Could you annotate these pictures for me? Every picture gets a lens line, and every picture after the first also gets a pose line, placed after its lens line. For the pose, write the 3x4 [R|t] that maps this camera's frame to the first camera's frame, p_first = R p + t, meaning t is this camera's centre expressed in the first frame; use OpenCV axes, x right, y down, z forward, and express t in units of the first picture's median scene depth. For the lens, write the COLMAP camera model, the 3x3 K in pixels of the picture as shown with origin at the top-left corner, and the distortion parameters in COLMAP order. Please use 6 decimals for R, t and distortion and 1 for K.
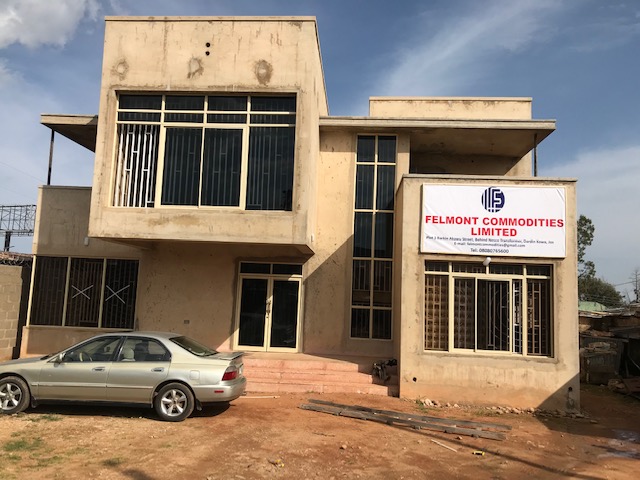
lens RADIAL K [[518.1, 0, 320.3], [0, 518.1, 238.4], [0, 0, 1]] dist [0.074203, -0.162958]
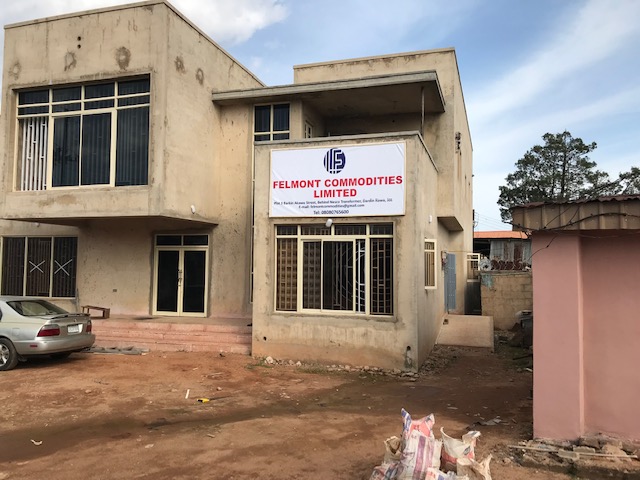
lens RADIAL K [[526.3, 0, 320.0], [0, 526.3, 240.0], [0, 0, 1]] dist [0.034412, -0.037639]
pose [[0.972906, -0.041949, -0.227363, 0.521058], [0.053776, 0.997490, 0.046074, 0.028629], [0.224859, -0.057053, 0.972720, 0.004026]]
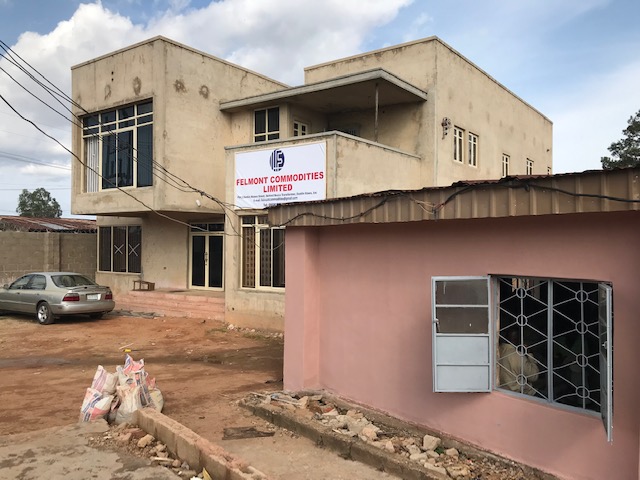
lens RADIAL K [[526.3, 0, 320.0], [0, 526.3, 240.0], [0, 0, 1]] dist [0.034412, -0.037639]
pose [[0.848260, -0.039282, -0.528121, 1.016242], [0.087124, 0.994009, 0.066001, 0.033128], [0.522364, -0.101998, 0.846600, 0.033682]]
